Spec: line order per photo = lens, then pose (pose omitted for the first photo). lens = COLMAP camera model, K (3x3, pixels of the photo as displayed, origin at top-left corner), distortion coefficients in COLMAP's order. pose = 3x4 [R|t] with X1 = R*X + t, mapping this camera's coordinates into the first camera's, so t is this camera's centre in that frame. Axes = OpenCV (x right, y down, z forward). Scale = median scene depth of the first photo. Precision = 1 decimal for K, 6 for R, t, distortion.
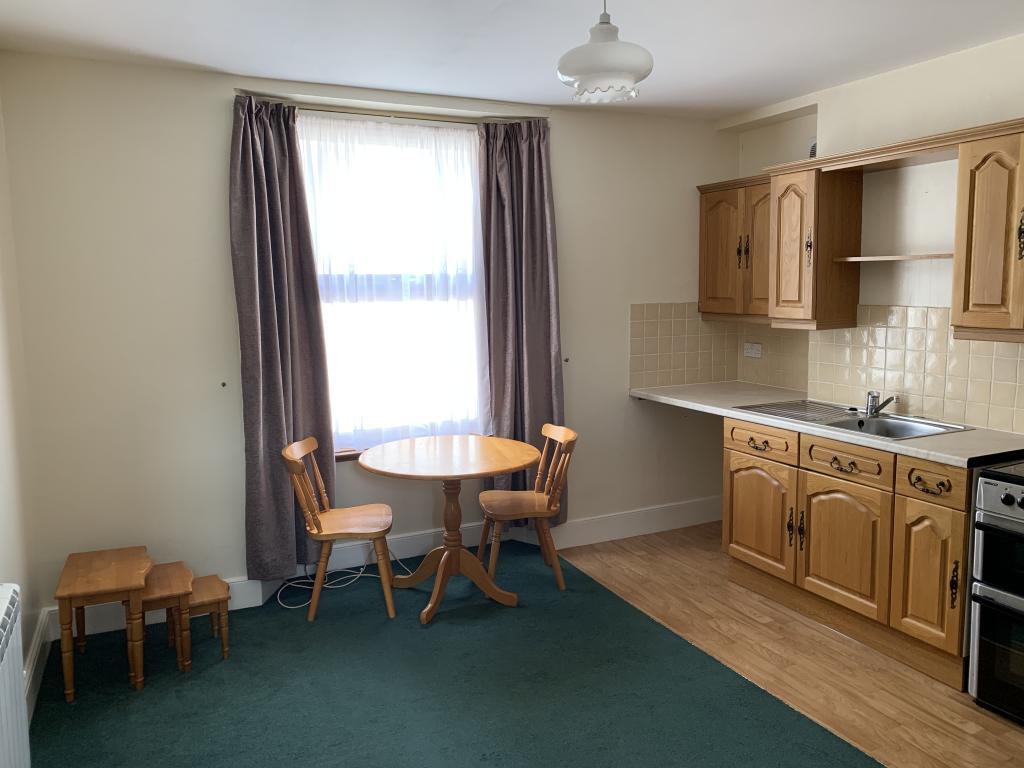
lens RADIAL K [[792.1, 0, 532.3], [0, 792.1, 381.2], [0, 0, 1]] dist [0.001011, -0.003602]
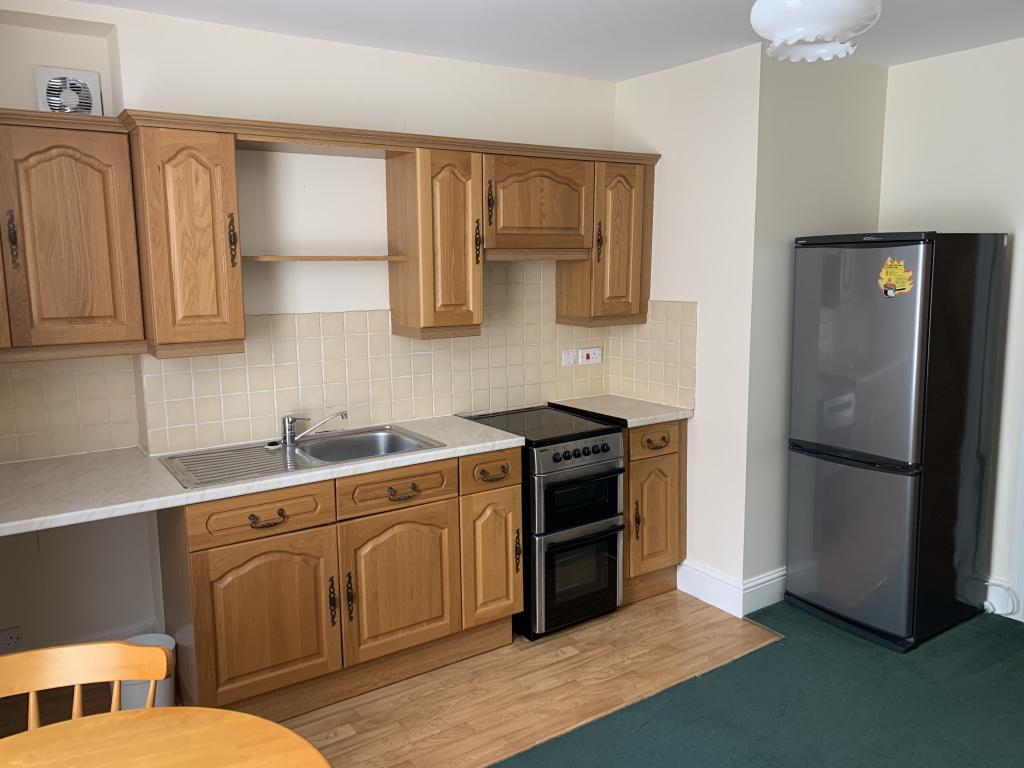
lens RADIAL K [[792.1, 0, 532.3], [0, 792.1, 381.2], [0, 0, 1]] dist [0.001011, -0.003602]
pose [[-0.139284, -0.125743, 0.982237, -0.496444], [0.144222, 0.978753, 0.145748, -0.127949], [-0.979694, 0.161960, -0.118190, 0.982343]]
